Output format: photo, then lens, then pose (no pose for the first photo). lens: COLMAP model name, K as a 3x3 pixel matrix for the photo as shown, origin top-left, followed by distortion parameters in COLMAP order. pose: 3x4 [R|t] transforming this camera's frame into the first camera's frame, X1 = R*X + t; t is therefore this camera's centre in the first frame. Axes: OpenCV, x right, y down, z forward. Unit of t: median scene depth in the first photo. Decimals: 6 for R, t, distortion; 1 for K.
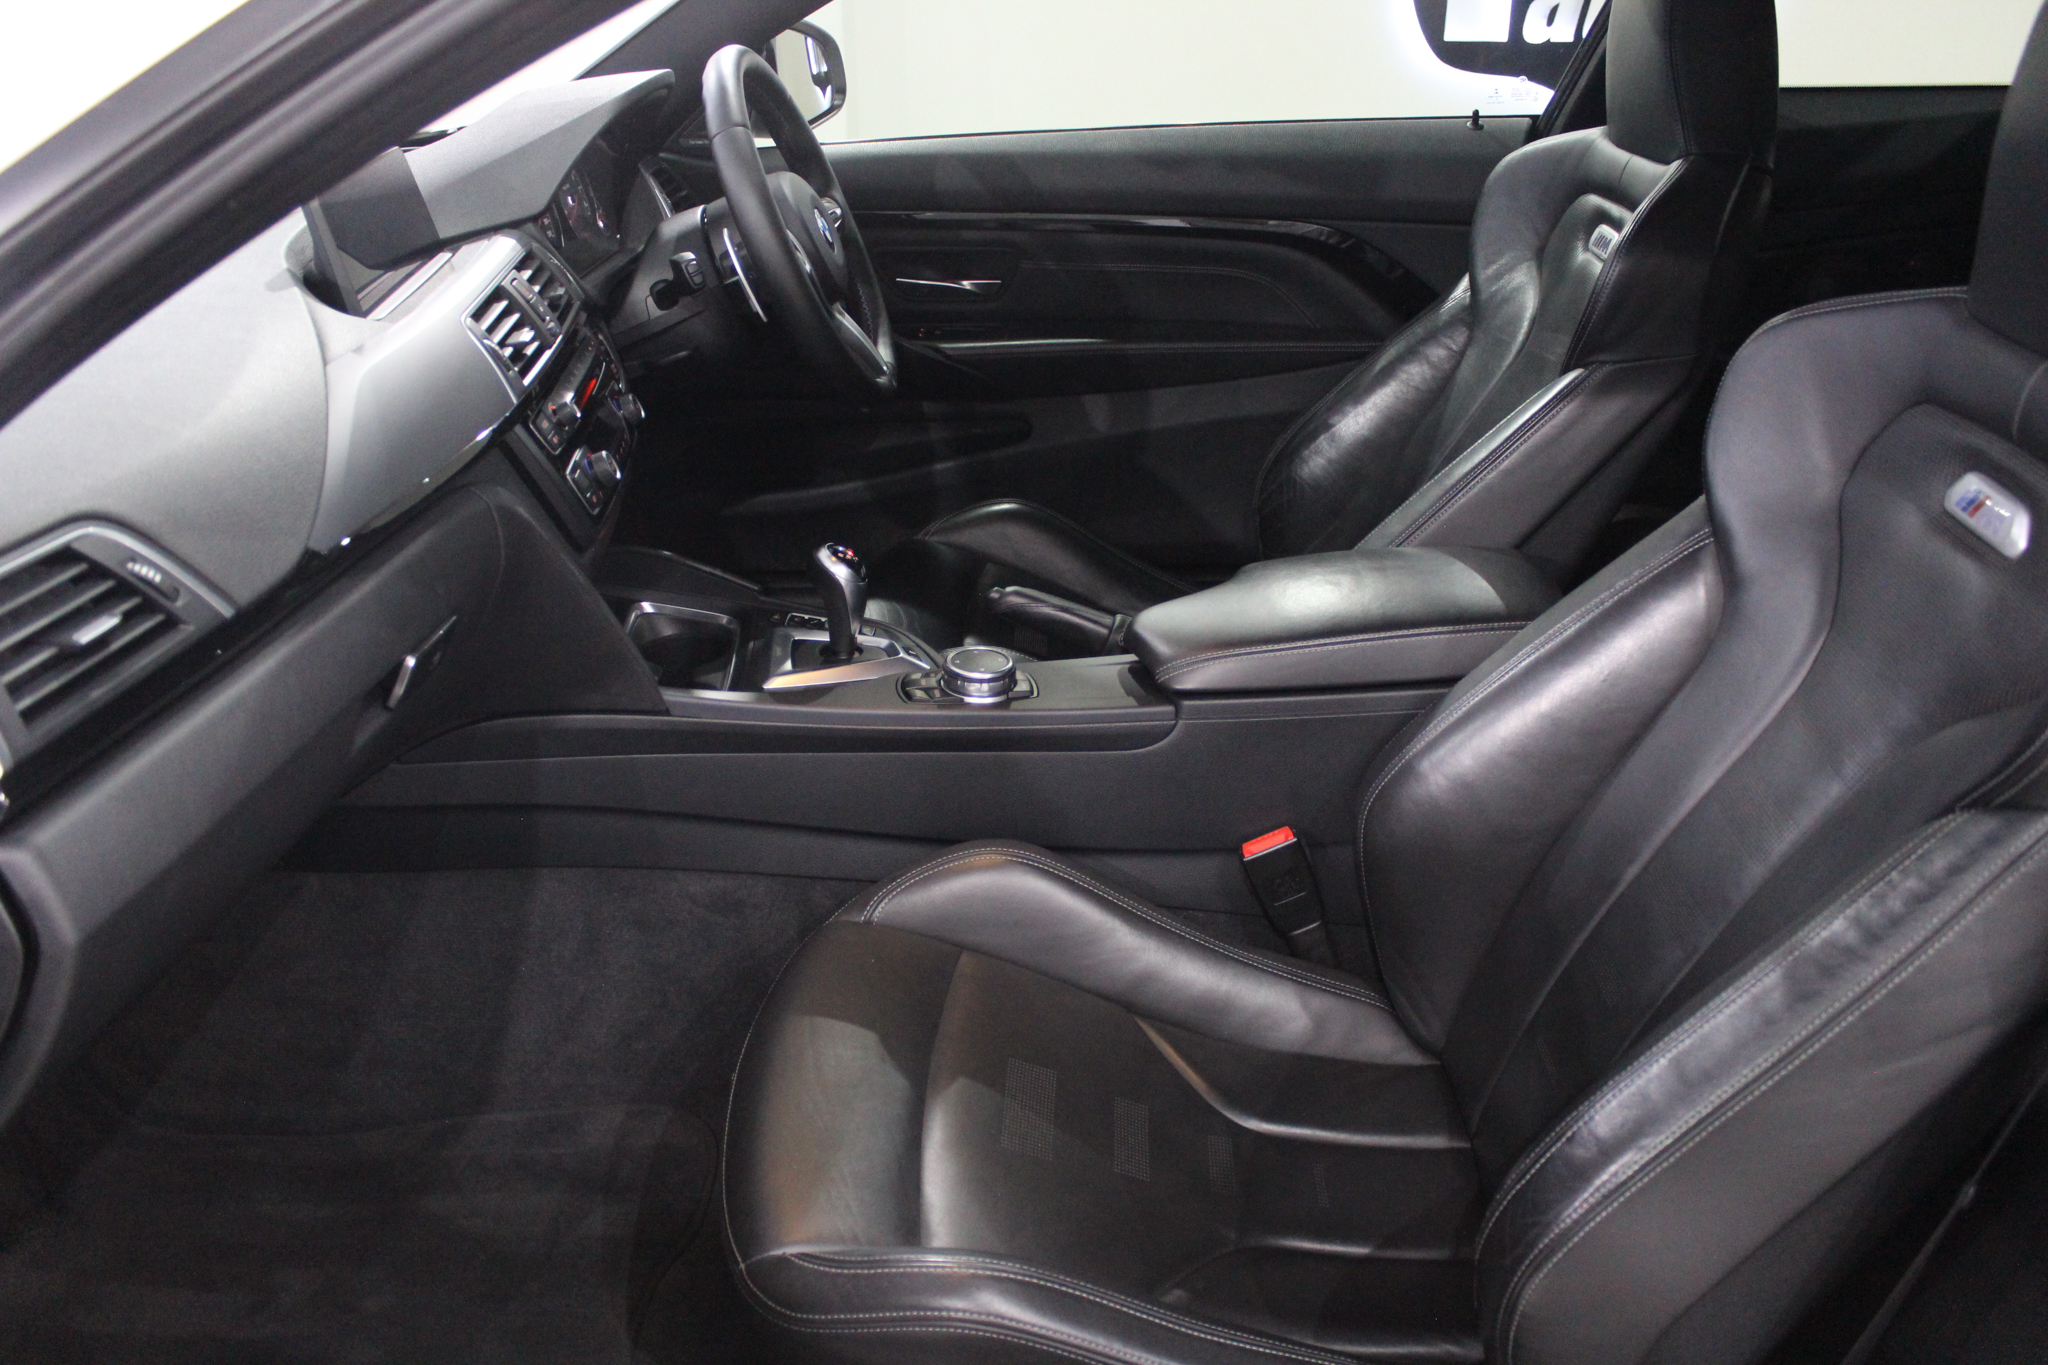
lens RADIAL K [[1708.3, 0, 1024.0], [0, 1708.3, 682.5], [0, 0, 1]] dist [-0.193275, -0.001109]
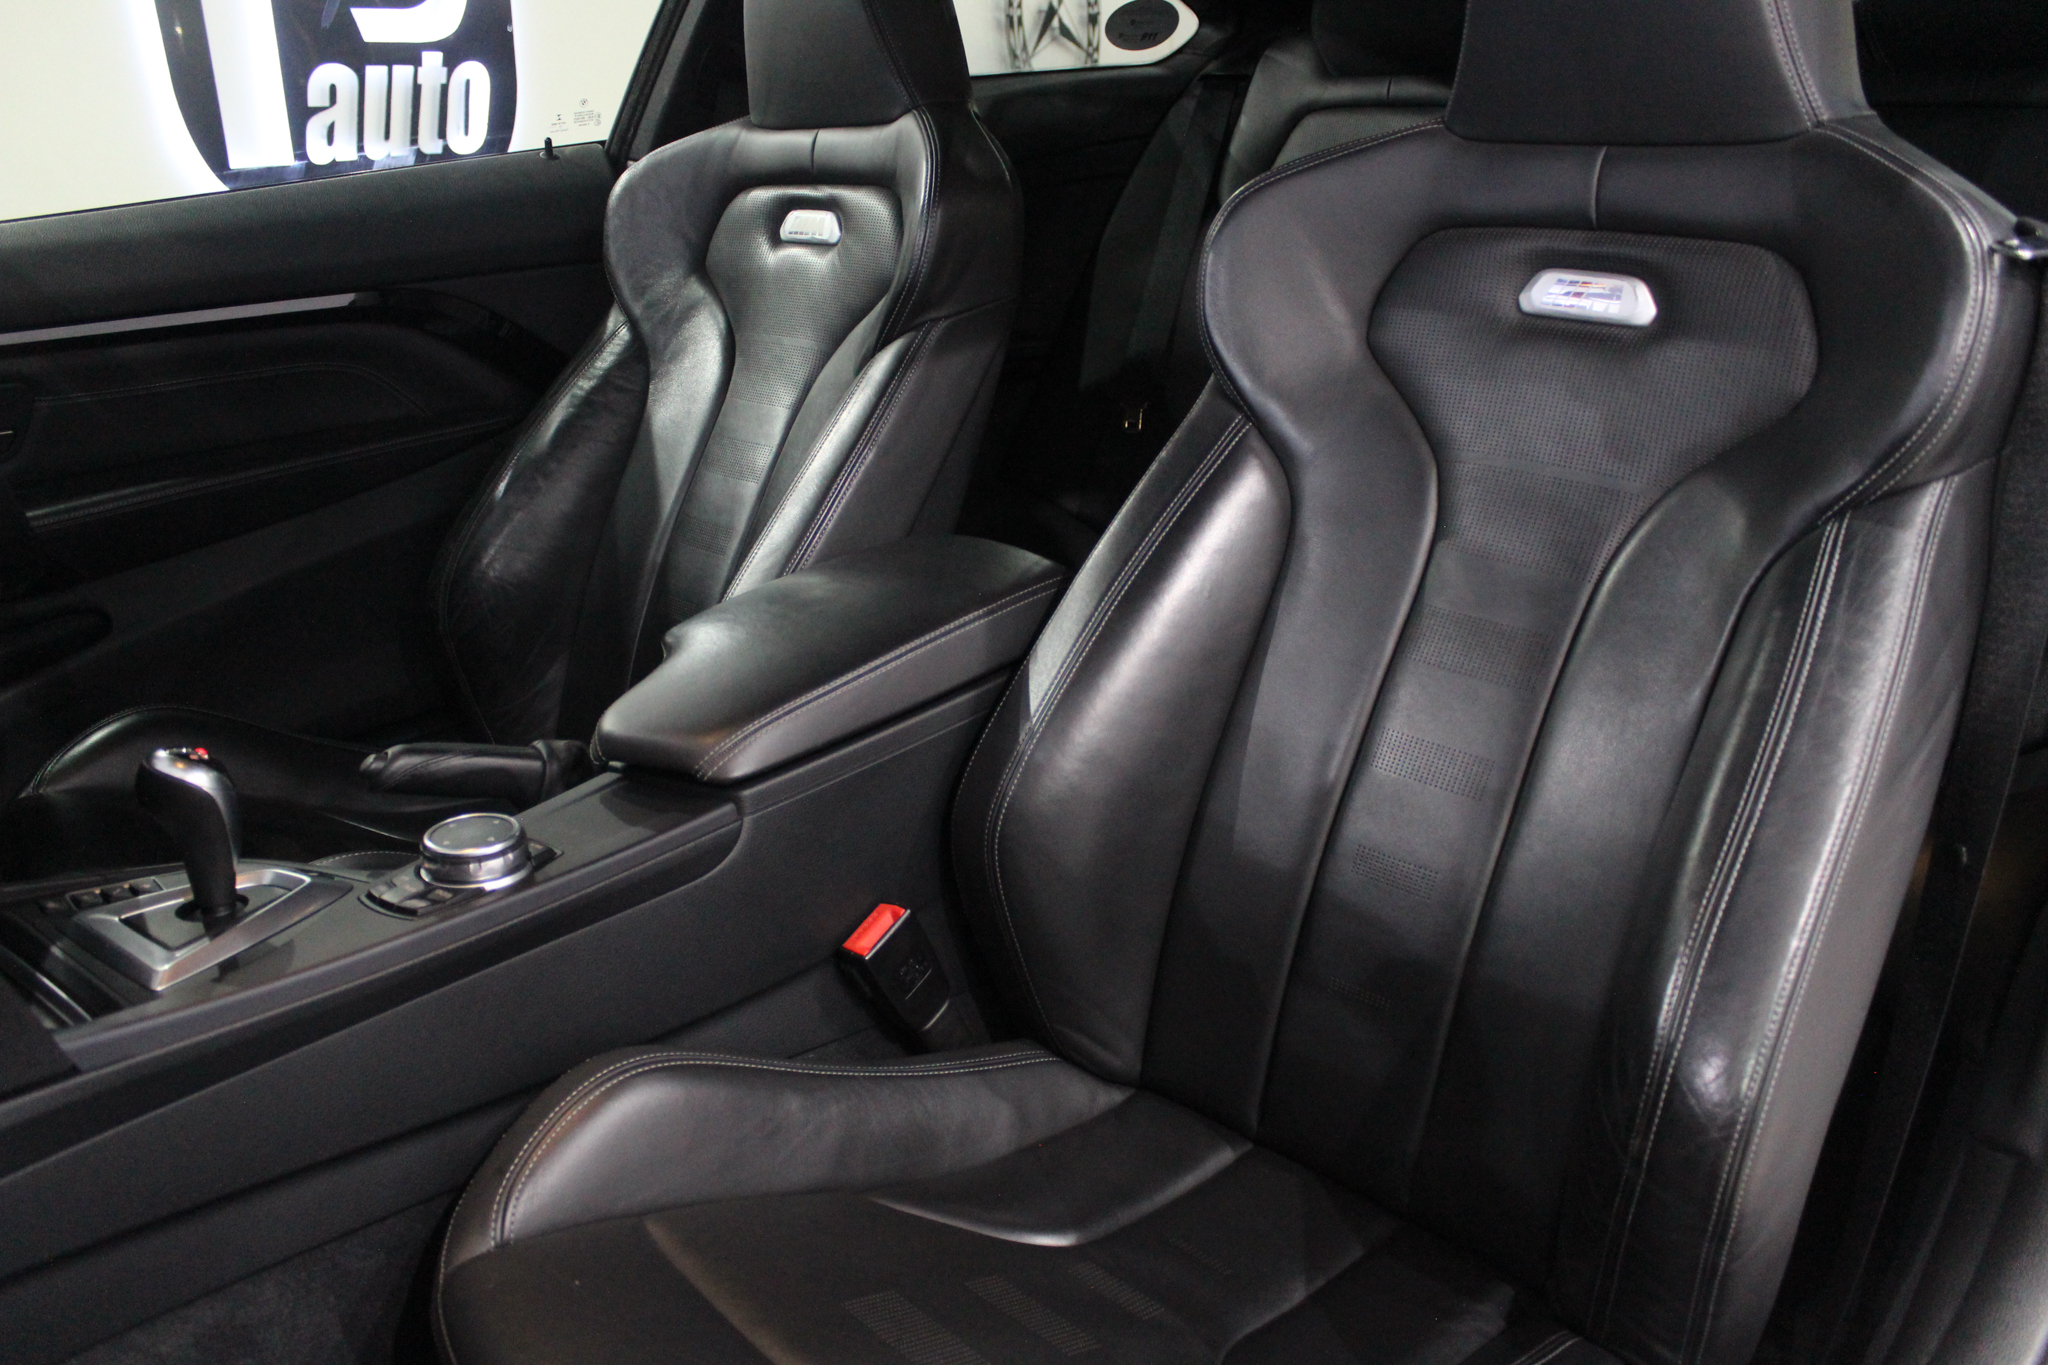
lens RADIAL K [[1687.8, 0, 1024.0], [0, 1687.8, 682.5], [0, 0, 1]] dist [-0.240204, 0.213165]
pose [[0.677033, -0.258451, 0.689078, -0.318012], [0.332436, 0.942740, 0.026966, -0.013342], [-0.656591, 0.210818, 0.724185, 0.355411]]
